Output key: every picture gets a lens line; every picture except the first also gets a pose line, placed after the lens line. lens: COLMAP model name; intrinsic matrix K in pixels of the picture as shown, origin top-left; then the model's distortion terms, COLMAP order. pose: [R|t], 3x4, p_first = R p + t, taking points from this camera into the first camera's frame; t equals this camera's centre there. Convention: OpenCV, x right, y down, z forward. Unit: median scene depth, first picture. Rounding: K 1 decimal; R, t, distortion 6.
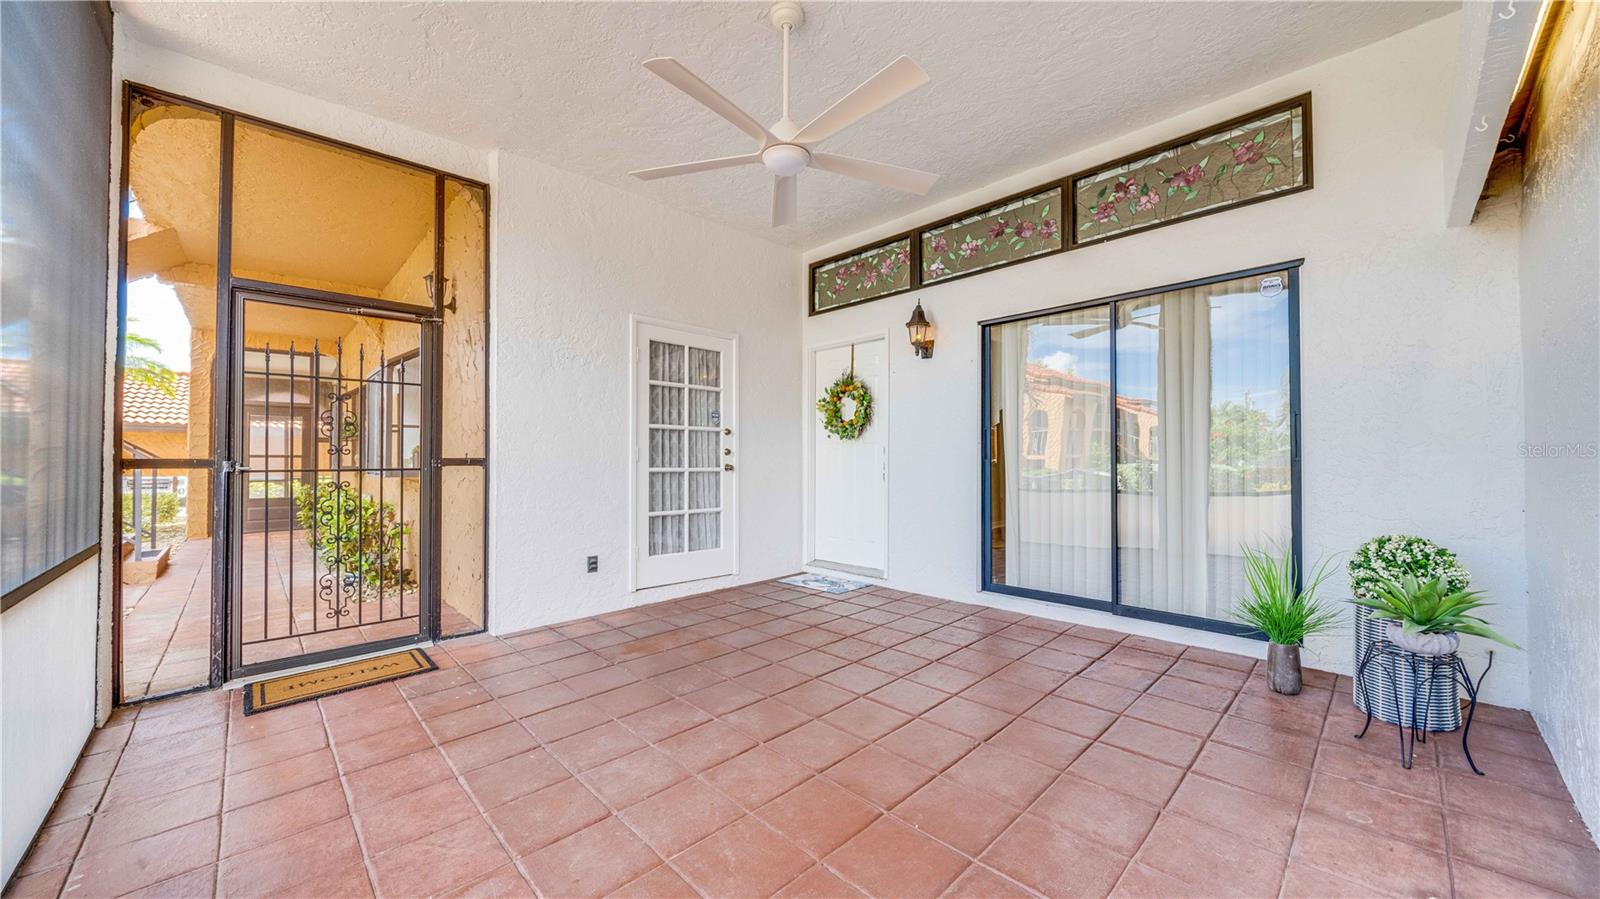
lens RADIAL K [[592.6, 0, 795.3], [0, 592.6, 450.4], [0, 0, 1]] dist [-0.000724, -0.000078]
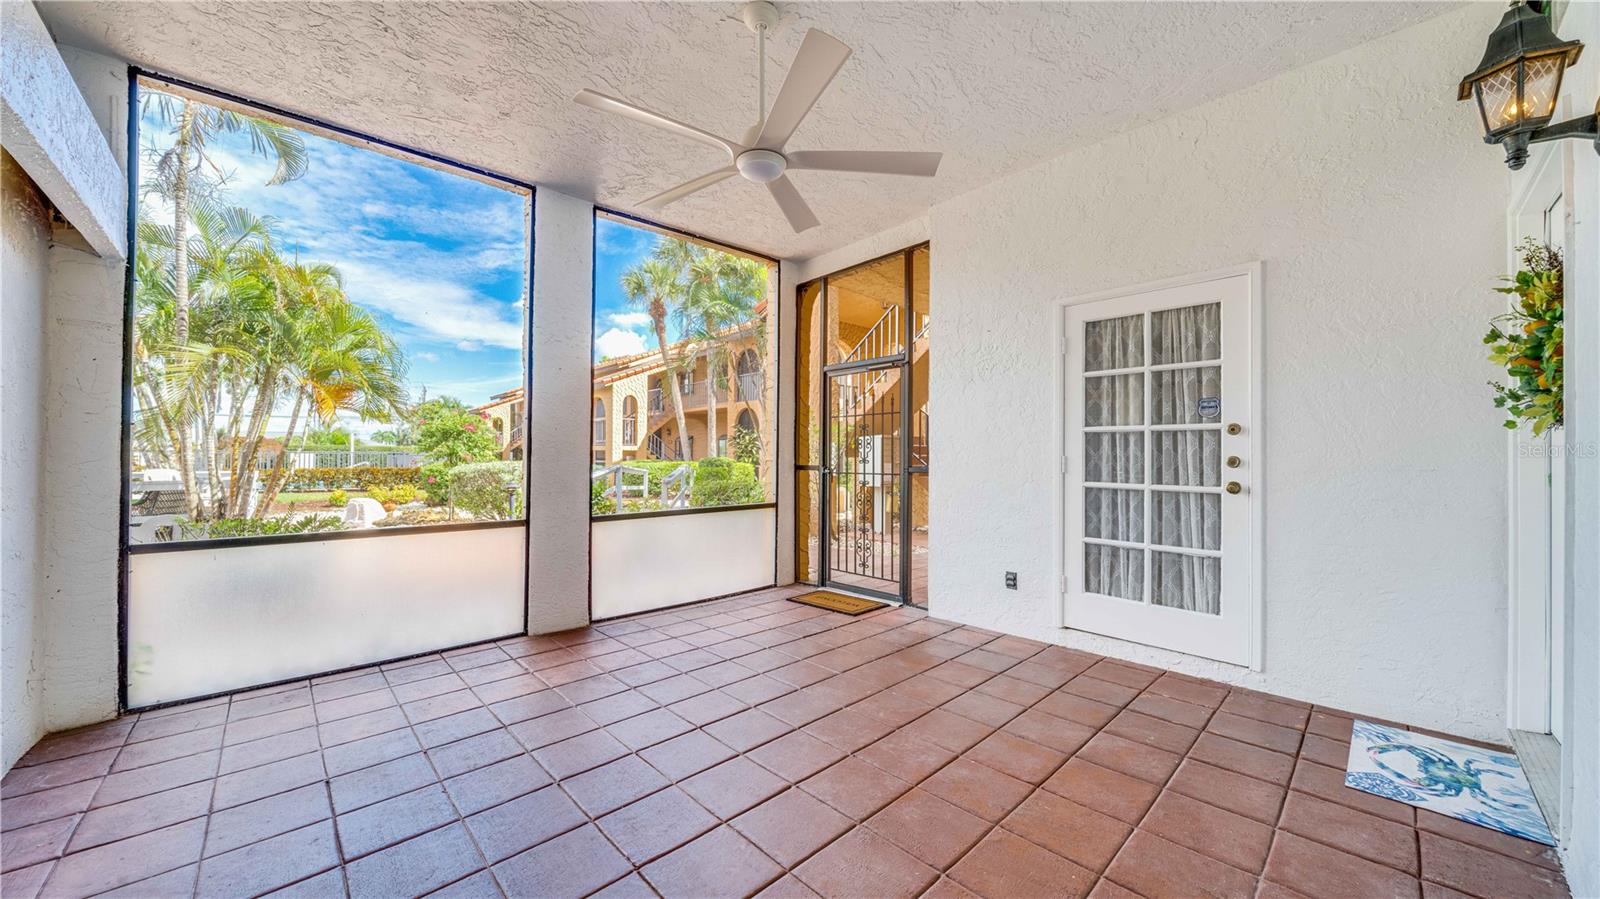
lens RADIAL K [[546.2, 0, 802.7], [0, 546.2, 456.6], [0, 0, 1]] dist [-0.001303, -0.000098]
pose [[0.001639, -0.007715, -0.999969, 0.525647], [0.005095, 0.999957, -0.007706, -0.001081], [0.999986, -0.005082, 0.001678, 0.657994]]
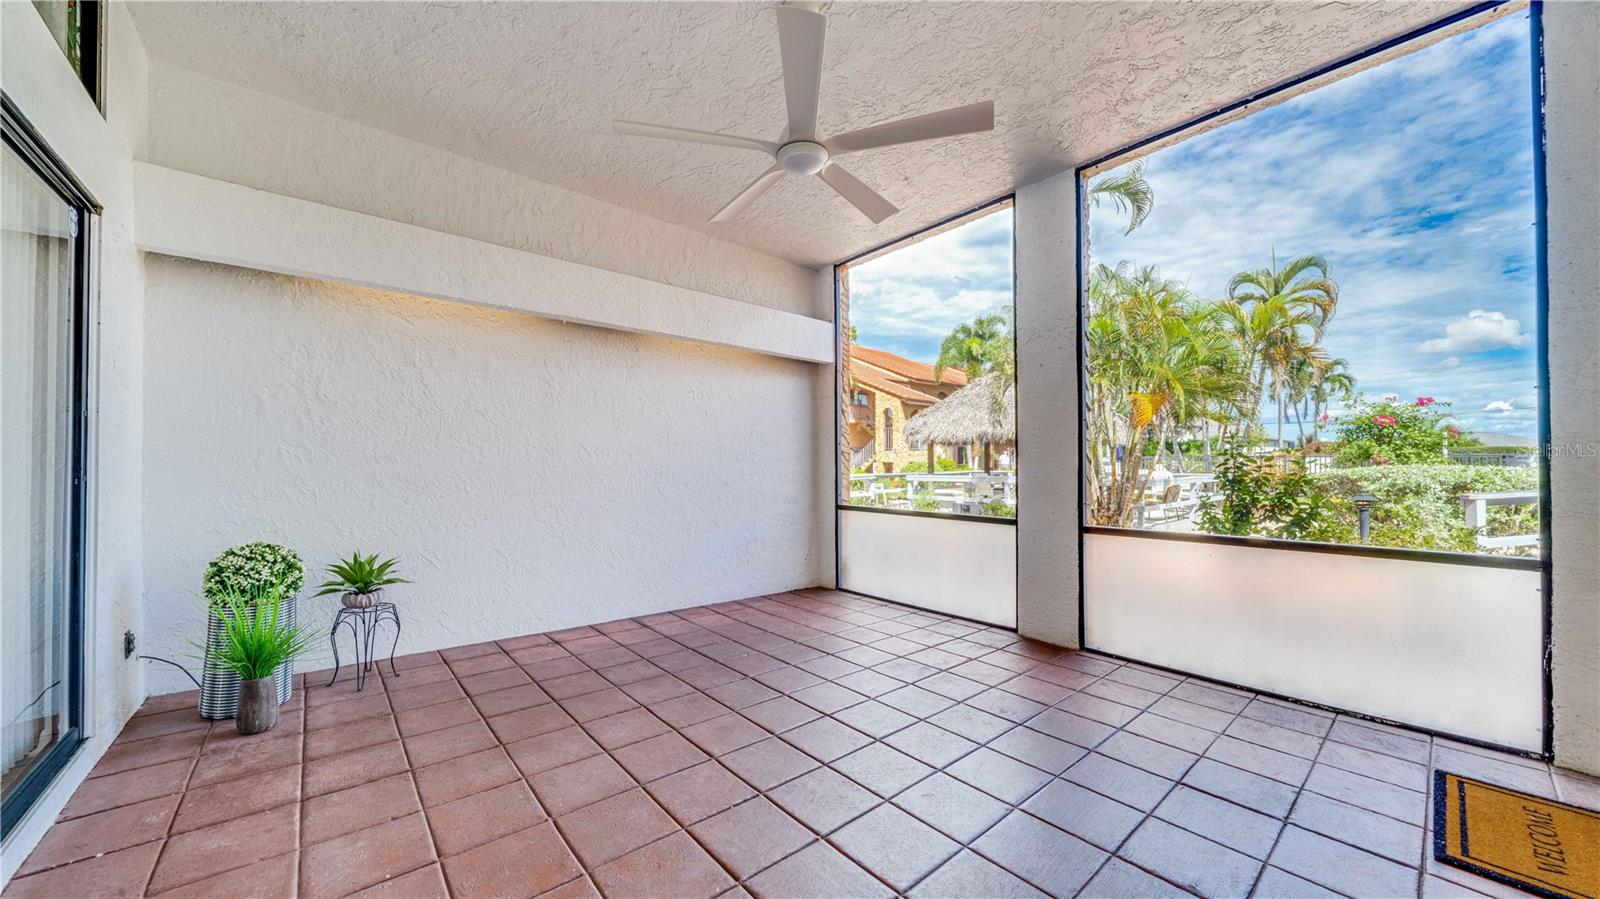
lens RADIAL K [[578.5, 0, 800.0], [0, 578.5, 449.5], [0, 0, 1]] dist [0.000821, -0.000127]
pose [[-0.999110, 0.000343, 0.042179, -0.031659], [-0.000988, 0.999502, -0.031531, 0.007896], [-0.042169, -0.031545, -0.998612, 1.177093]]
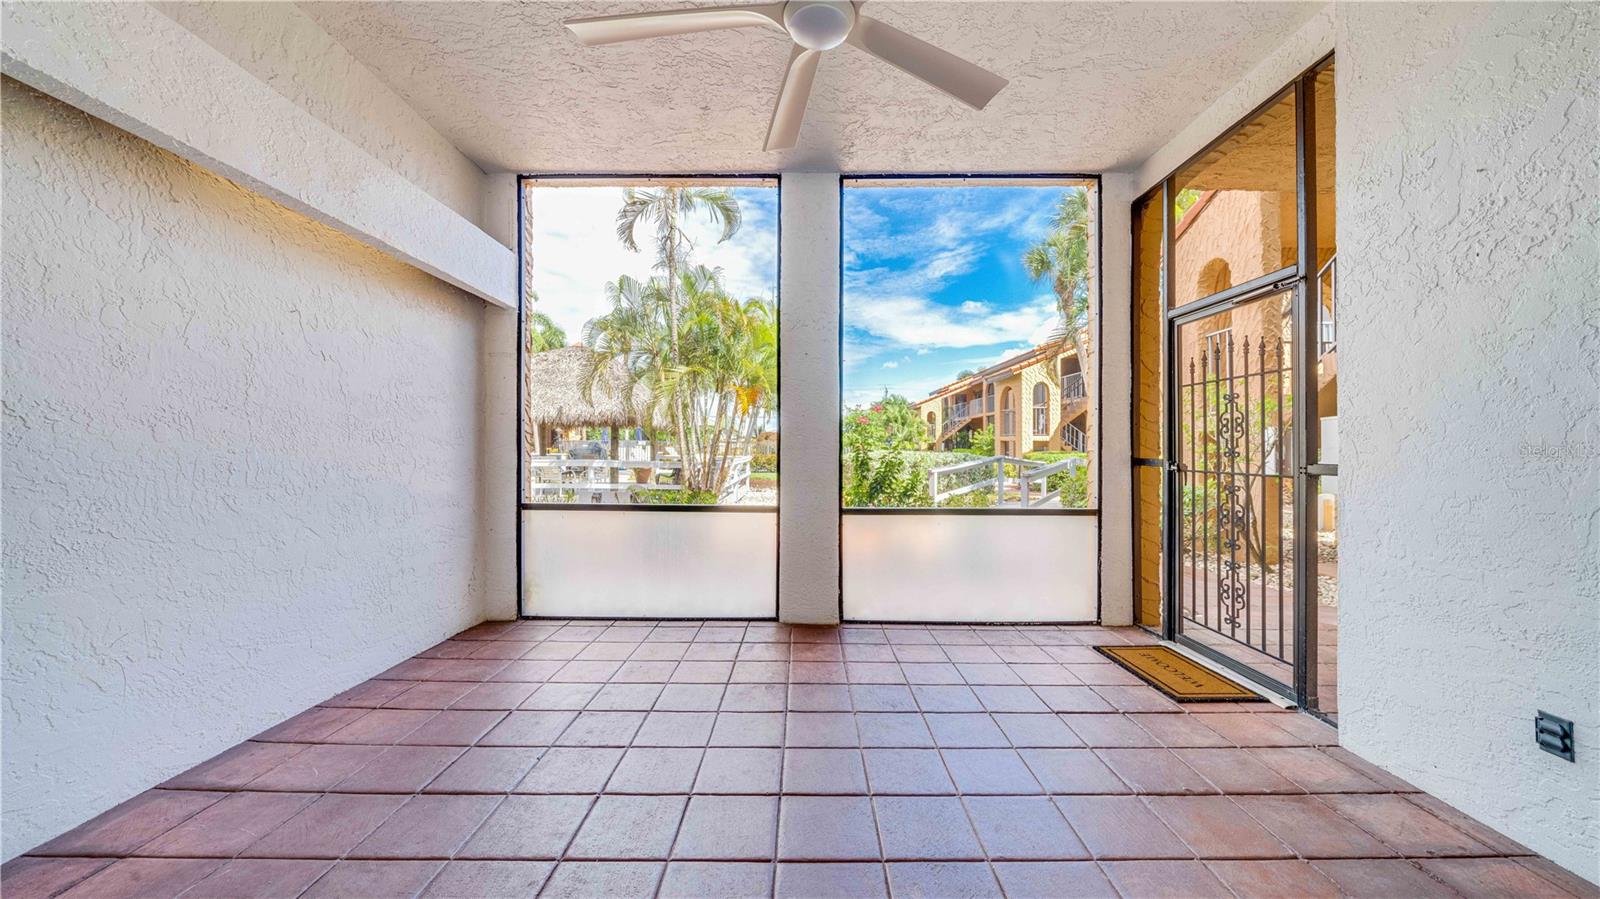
lens RADIAL K [[553.7, 0, 826.0], [0, 553.7, 445.0], [0, 0, 1]] dist [-0.002053, -0.000158]
pose [[-0.666422, -0.013432, -0.745453, 0.270612], [-0.006861, 0.999906, -0.011884, 0.001404], [0.745543, -0.002805, -0.666452, 0.869320]]
